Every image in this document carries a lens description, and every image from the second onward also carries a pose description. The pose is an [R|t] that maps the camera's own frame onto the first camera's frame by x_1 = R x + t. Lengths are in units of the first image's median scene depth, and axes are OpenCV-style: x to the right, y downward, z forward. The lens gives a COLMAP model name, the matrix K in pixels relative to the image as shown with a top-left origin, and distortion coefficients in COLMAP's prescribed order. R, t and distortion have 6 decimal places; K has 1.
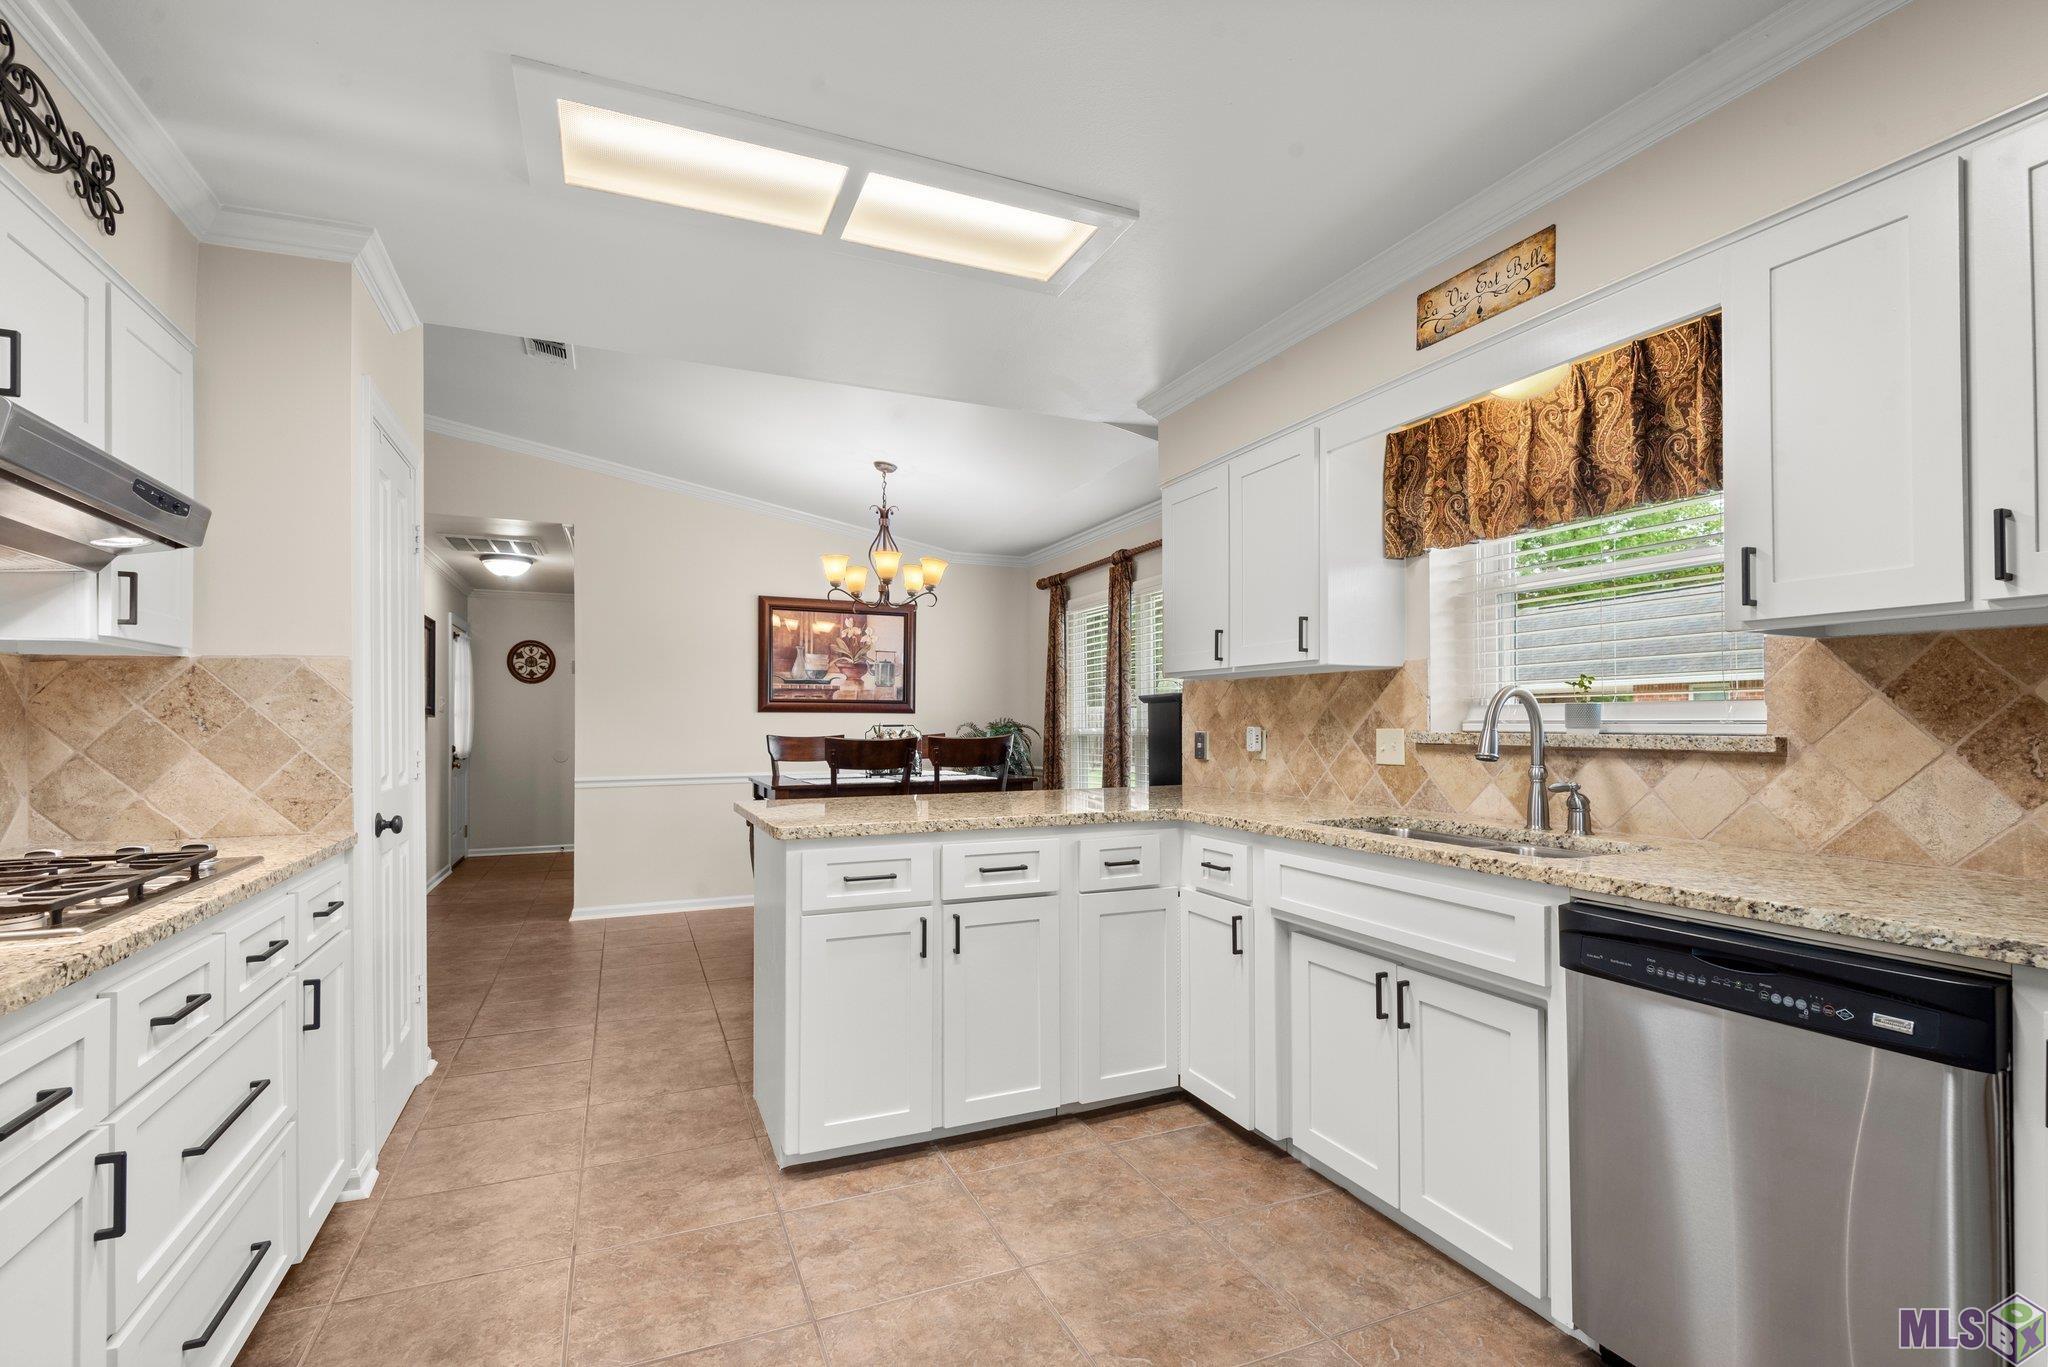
lens RADIAL K [[938.7, 0, 1032.3], [0, 938.7, 726.2], [0, 0, 1]] dist [0.019454, -0.019500]
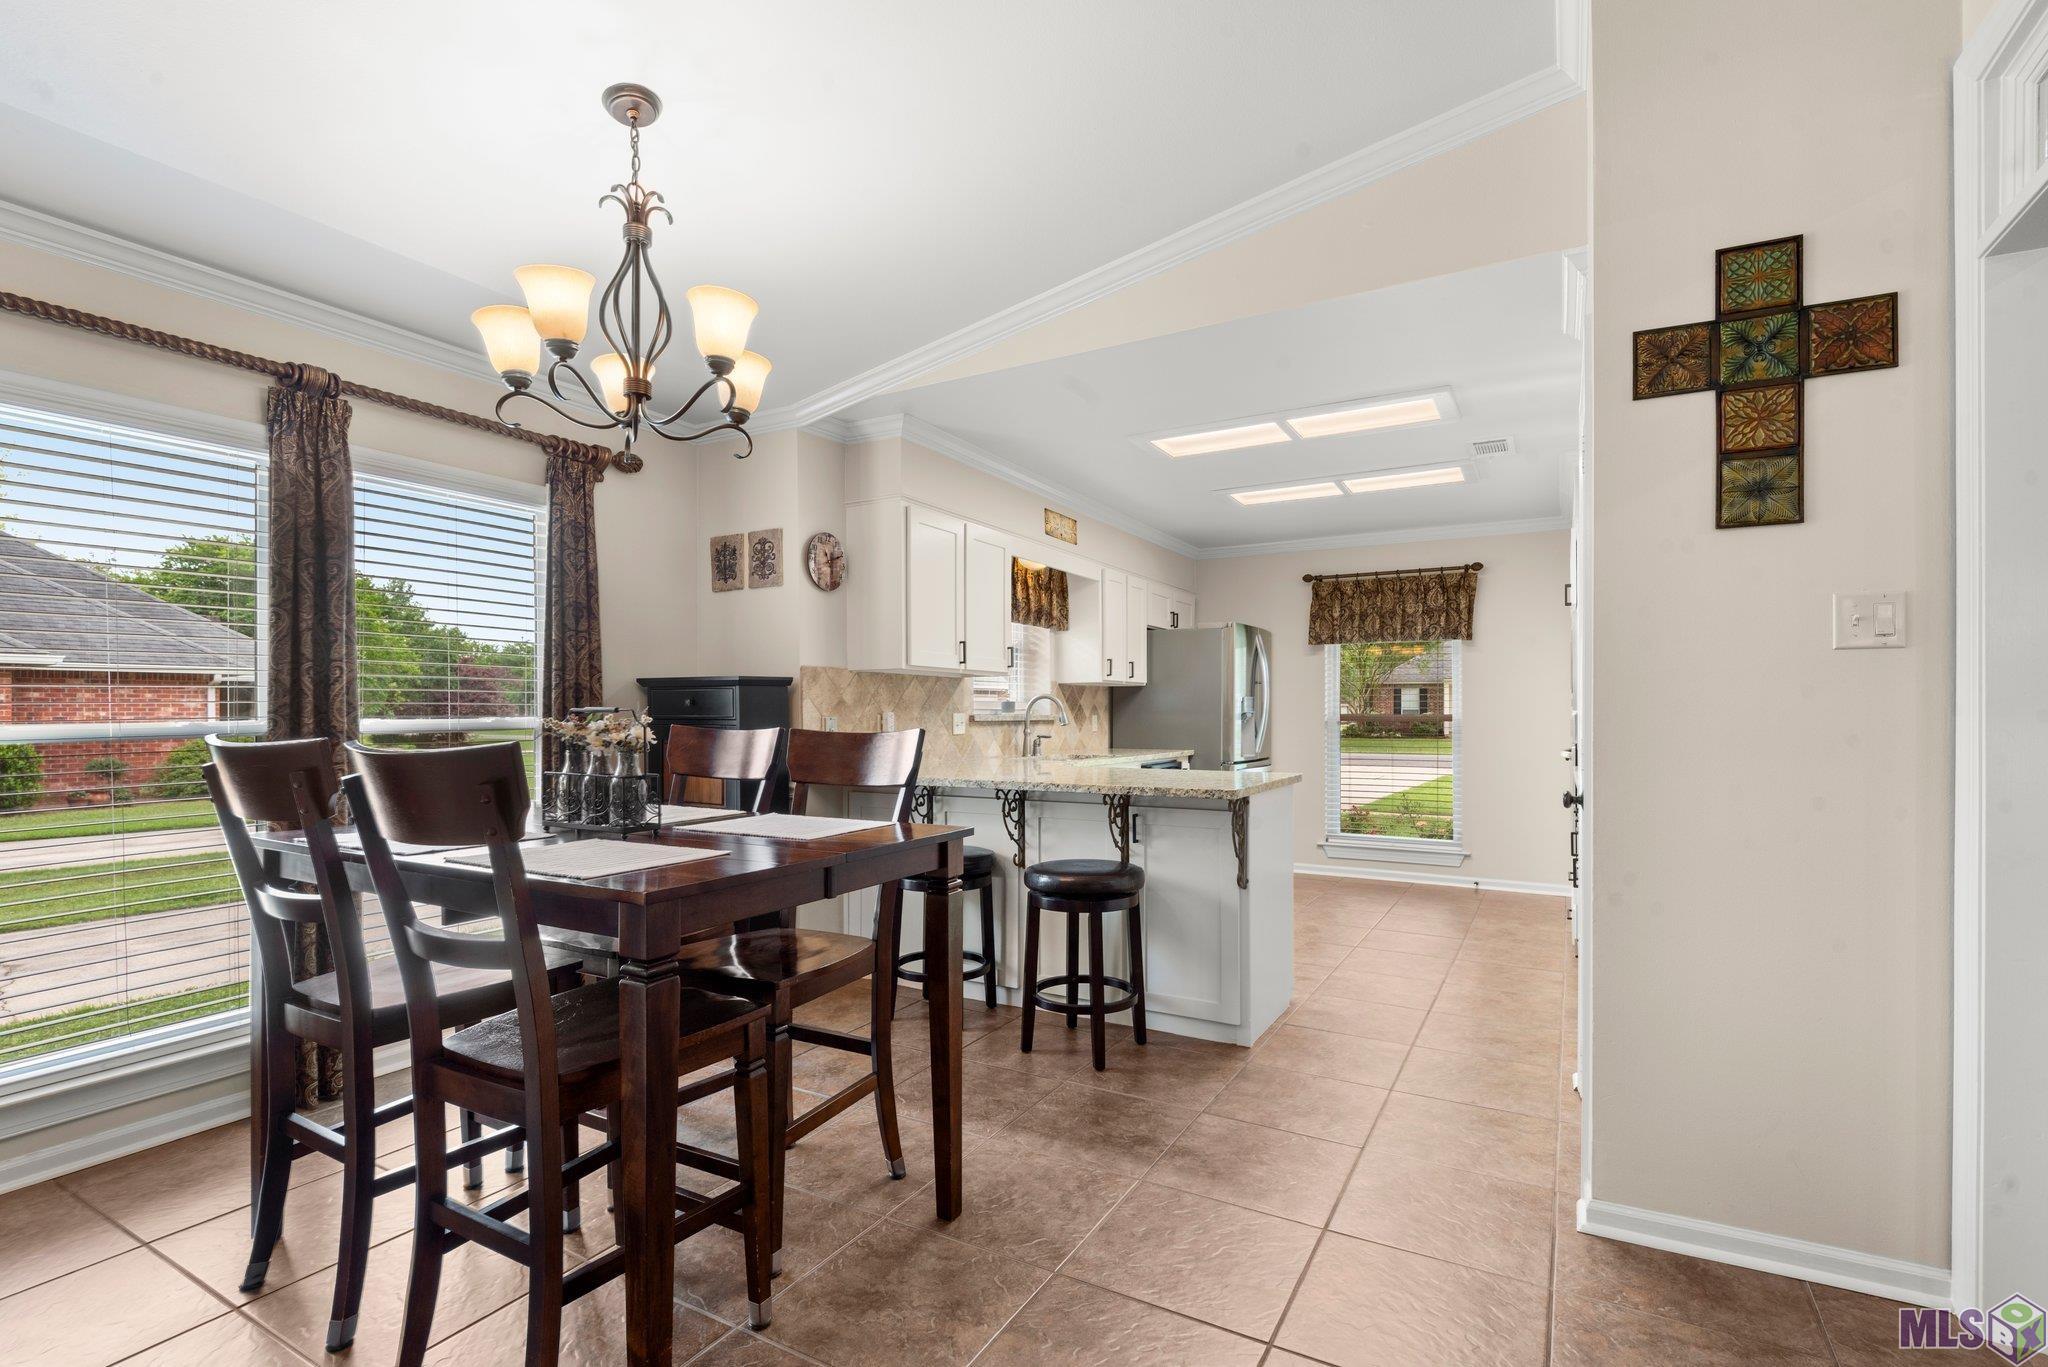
lens RADIAL K [[968.6, 0, 1013.0], [0, 968.6, 704.5], [0, 0, 1]] dist [0.027165, -0.021931]
pose [[-0.595742, 0.007459, 0.803141, -1.060358], [0.003961, 0.999972, -0.006350, -0.000959], [-0.803166, -0.000602, -0.595755, 1.931540]]
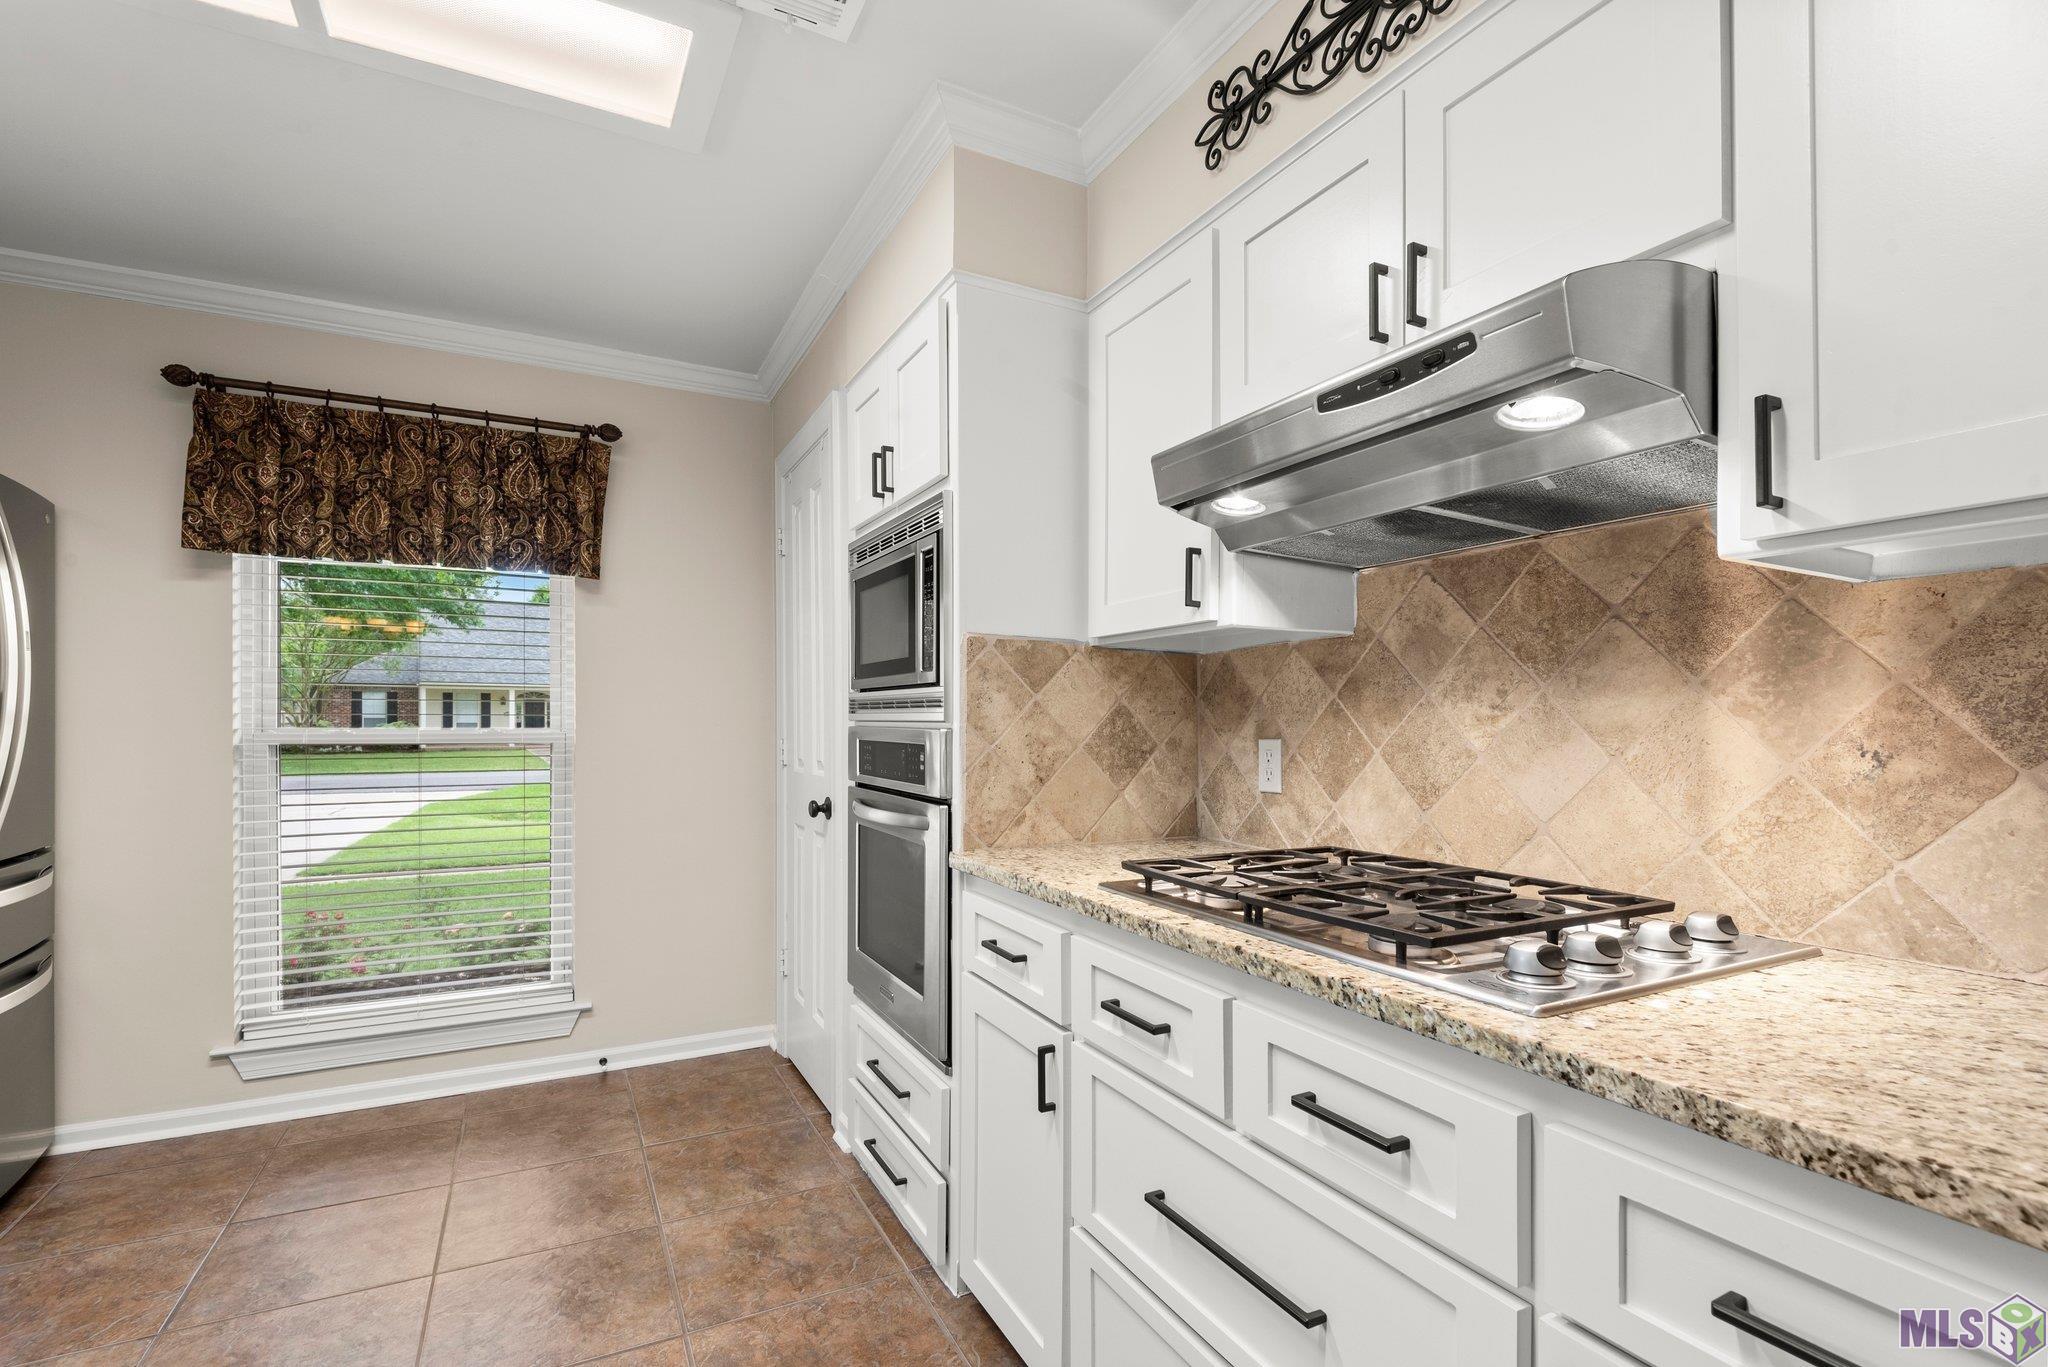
lens RADIAL K [[938.7, 0, 1032.3], [0, 938.7, 726.2], [0, 0, 1]] dist [0.019454, -0.019500]
pose [[-0.997418, 0.000742, -0.071810, -0.353615], [0.000041, 0.999952, 0.009771, -0.001324], [0.071814, 0.009742, -0.997370, 0.926167]]
